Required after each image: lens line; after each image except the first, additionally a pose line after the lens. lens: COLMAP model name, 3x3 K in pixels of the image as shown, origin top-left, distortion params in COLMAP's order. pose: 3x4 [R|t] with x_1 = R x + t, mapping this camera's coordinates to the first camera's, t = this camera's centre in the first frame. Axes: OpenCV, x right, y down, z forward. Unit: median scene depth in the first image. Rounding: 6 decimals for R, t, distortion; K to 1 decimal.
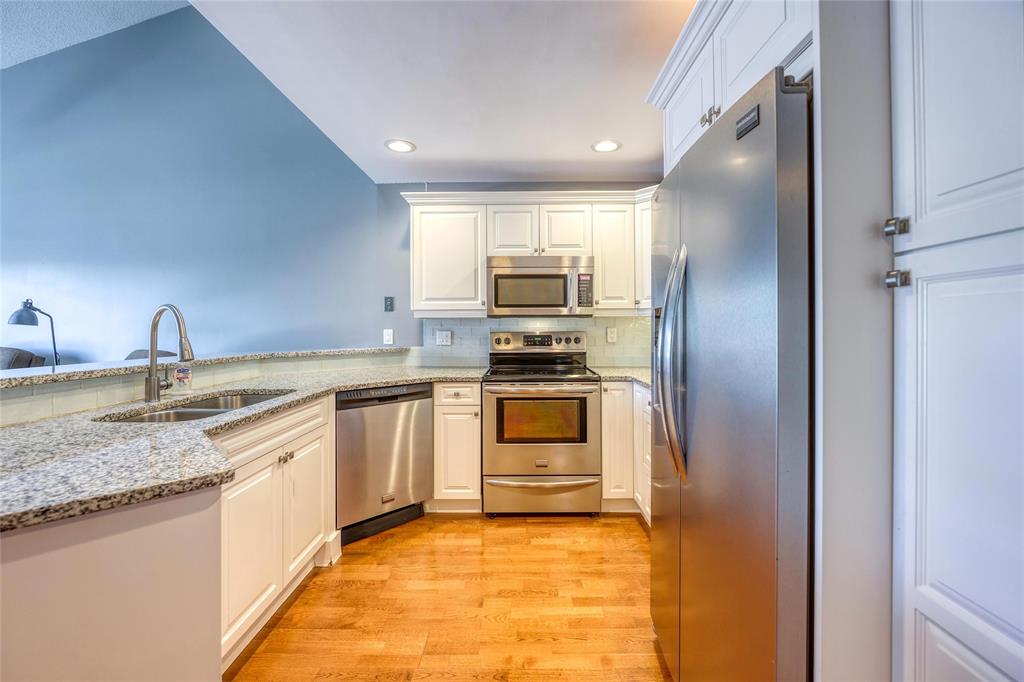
lens RADIAL K [[400.6, 0, 509.0], [0, 400.6, 325.7], [0, 0, 1]] dist [-0.008264, 0.000137]
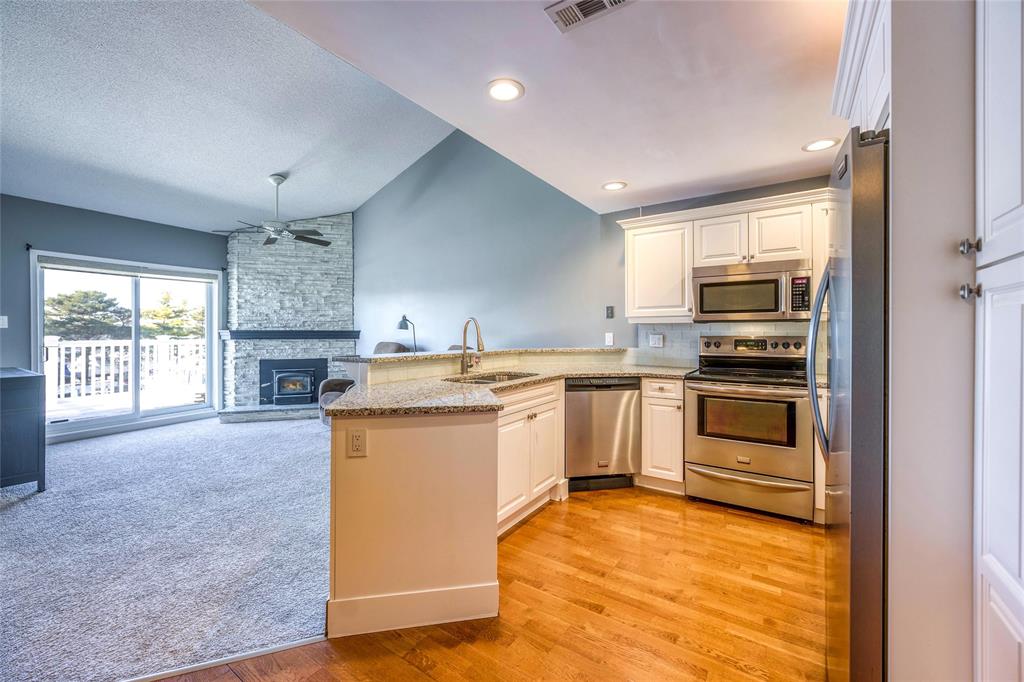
lens RADIAL K [[400.6, 0, 509.0], [0, 400.6, 325.7], [0, 0, 1]] dist [-0.008264, 0.000137]
pose [[0.829564, -0.005031, -0.558389, 0.158623], [-0.000552, 0.999952, -0.009830, -0.001165], [0.558411, 0.008463, 0.829521, -0.227413]]
